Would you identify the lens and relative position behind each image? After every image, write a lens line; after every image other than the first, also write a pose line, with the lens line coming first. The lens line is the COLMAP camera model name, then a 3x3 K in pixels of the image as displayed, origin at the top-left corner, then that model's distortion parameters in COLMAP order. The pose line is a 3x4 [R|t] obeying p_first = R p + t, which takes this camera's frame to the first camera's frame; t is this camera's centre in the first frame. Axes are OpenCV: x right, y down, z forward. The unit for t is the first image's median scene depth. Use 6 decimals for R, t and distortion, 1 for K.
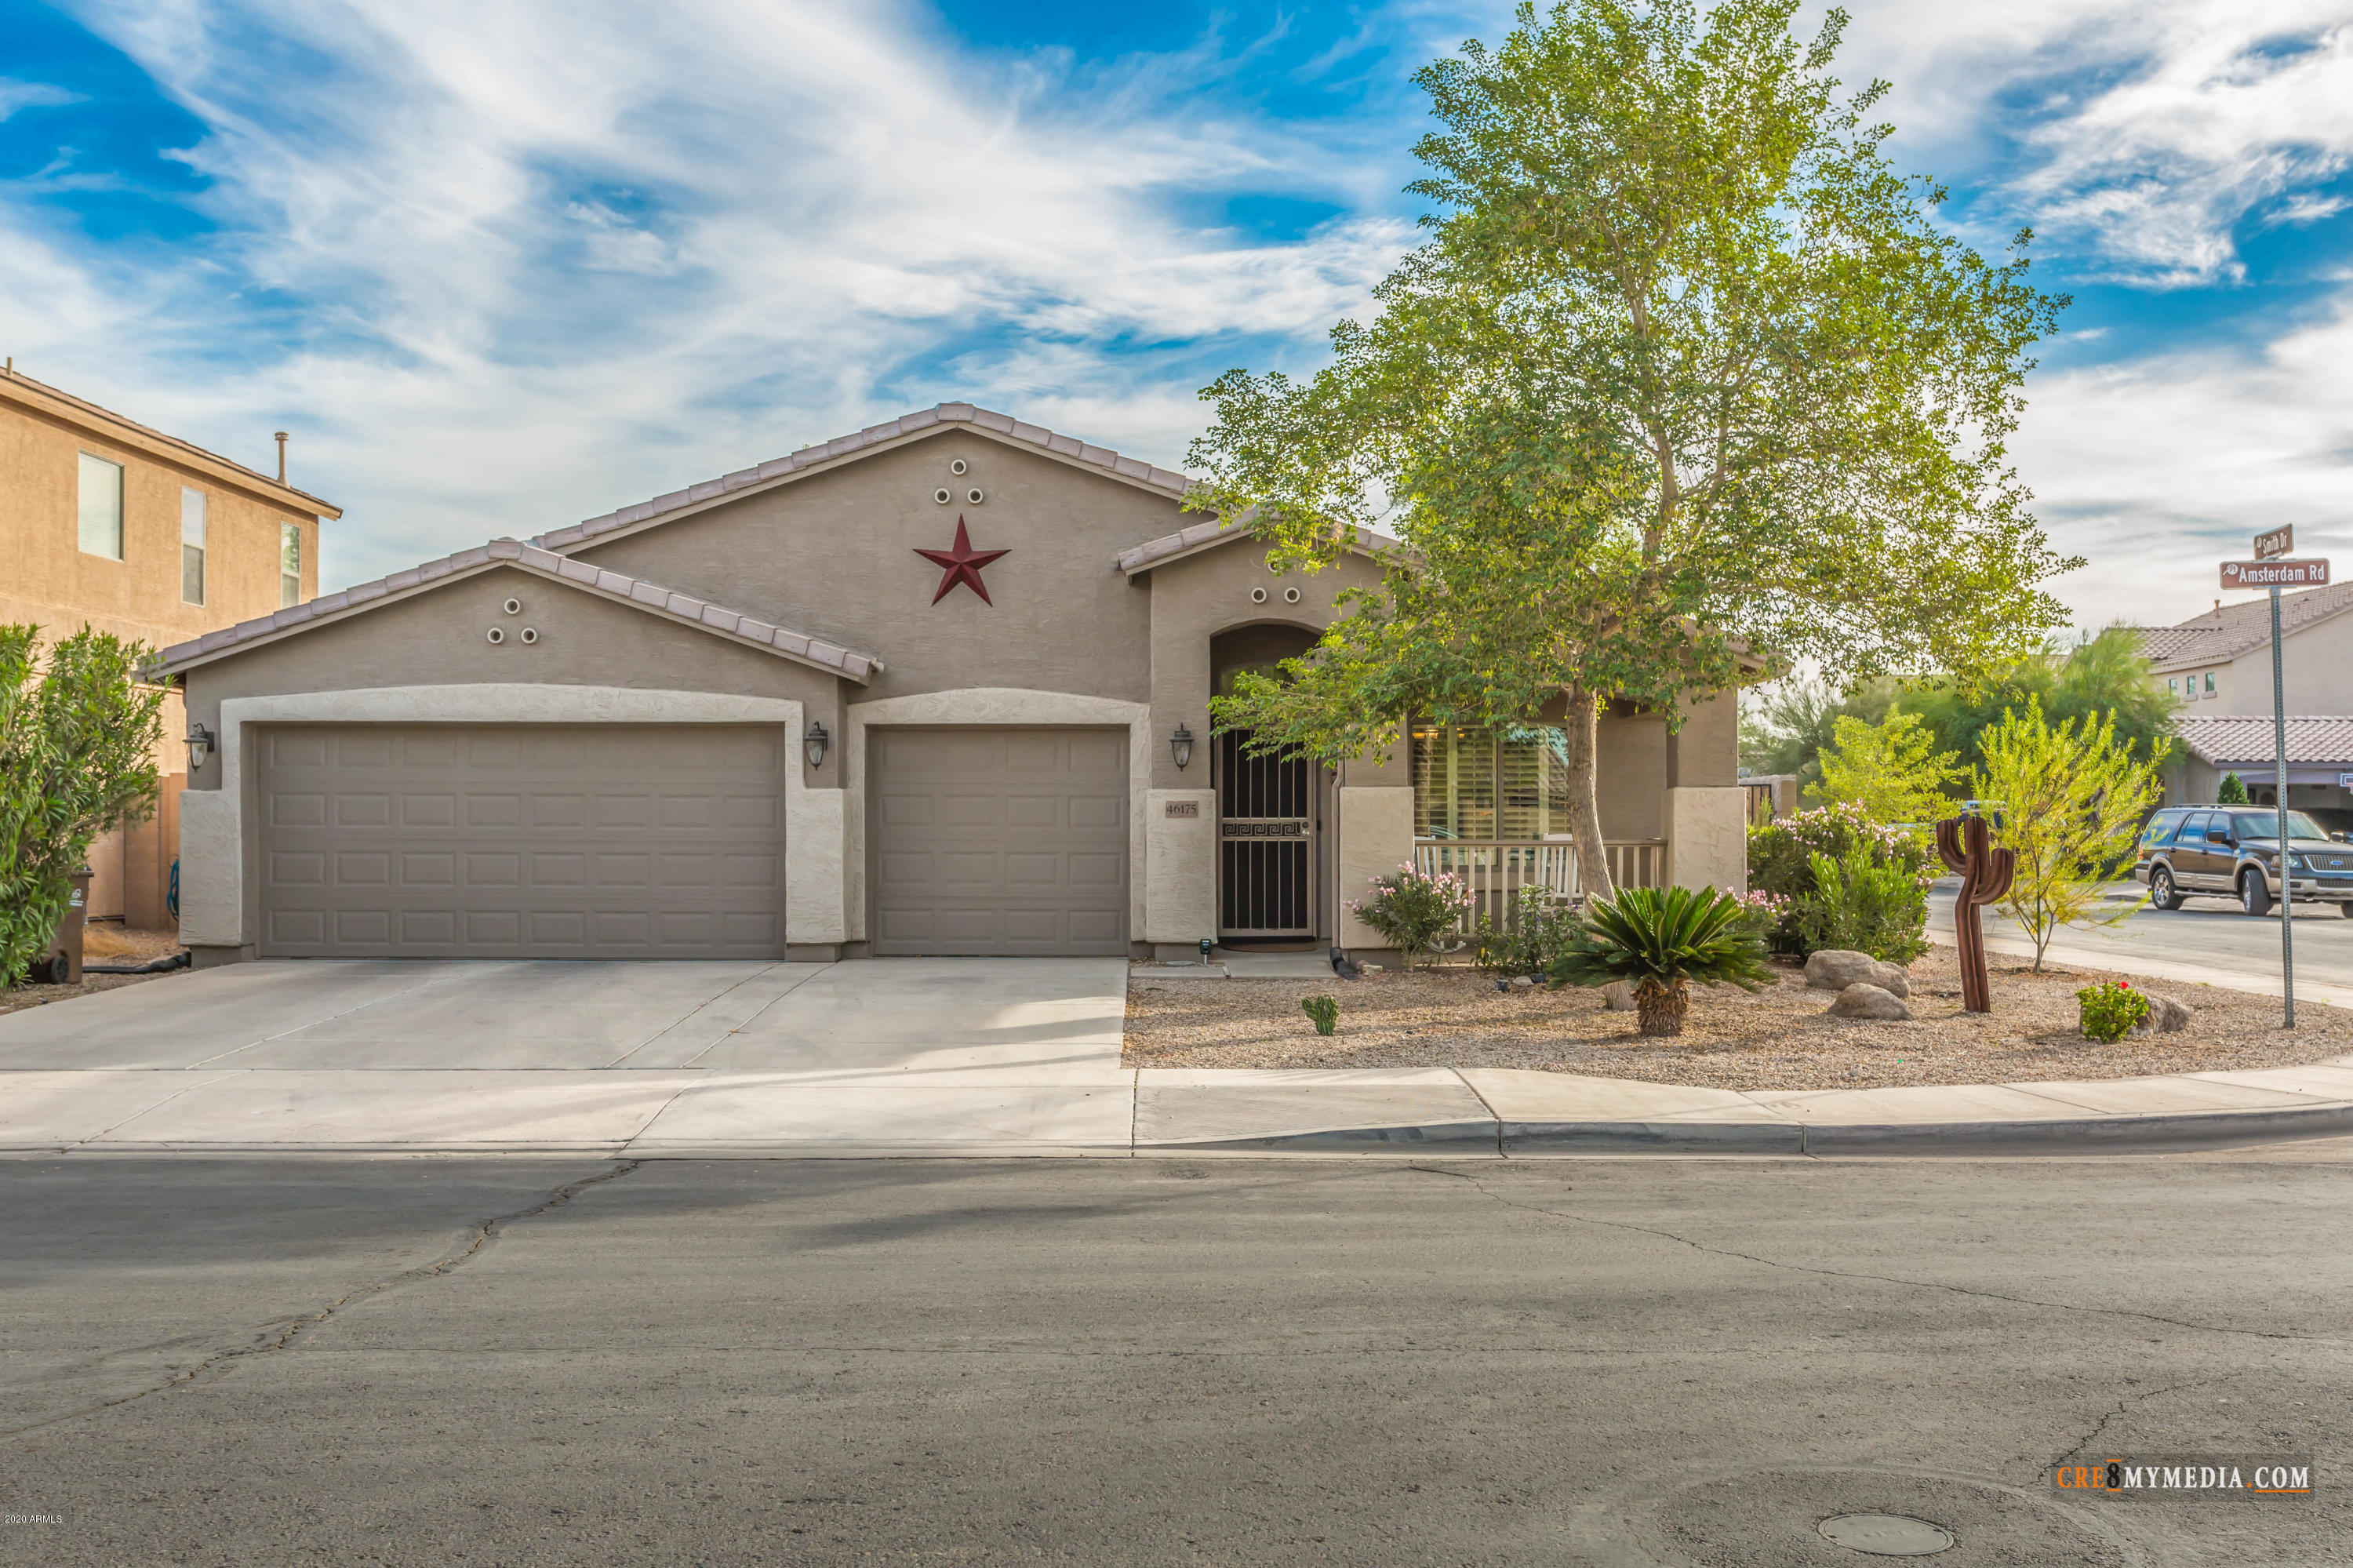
lens RADIAL K [[2240.1, 0, 1171.0], [0, 2240.1, 792.2], [0, 0, 1]] dist [0.007834, 0.000000]
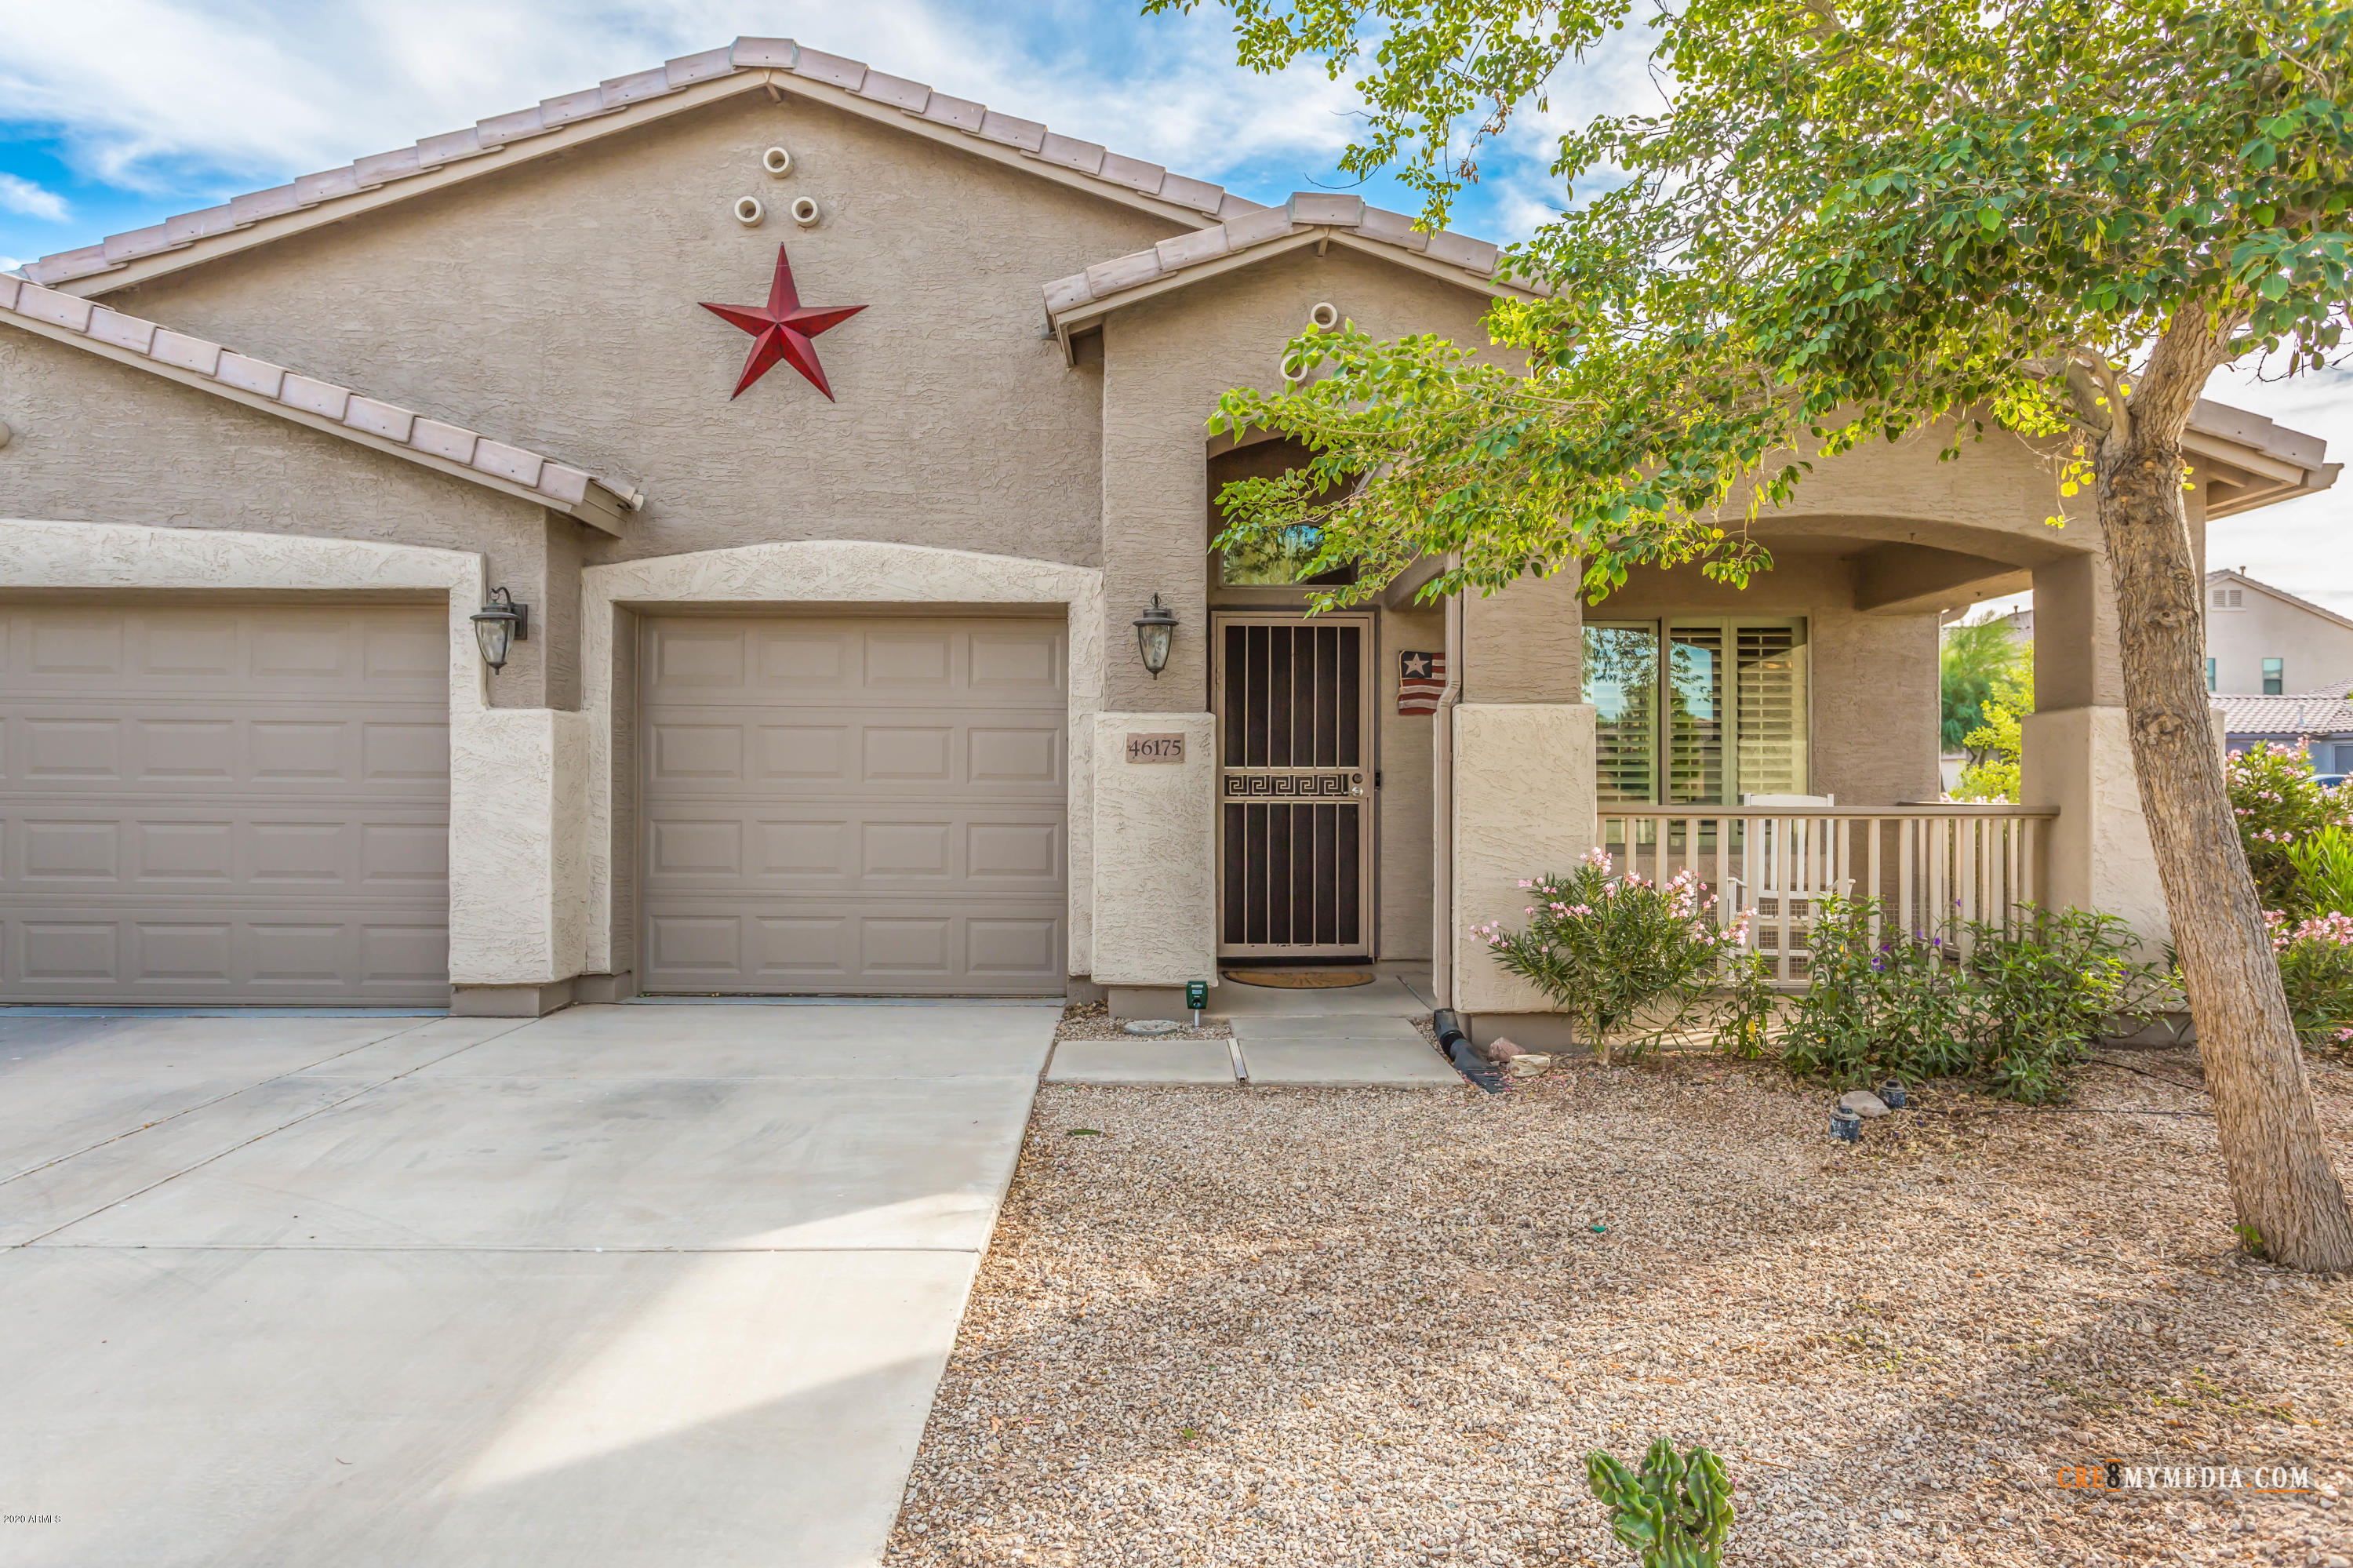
lens RADIAL K [[1626.8, 0, 1182.9], [0, 1626.8, 774.8], [0, 0, 1]] dist [-0.003981, -0.001229]
pose [[0.999960, 0.004321, 0.007803, 0.008364], [-0.004380, 0.999961, 0.007605, 0.011024], [-0.007770, -0.007639, 0.999941, 0.582177]]
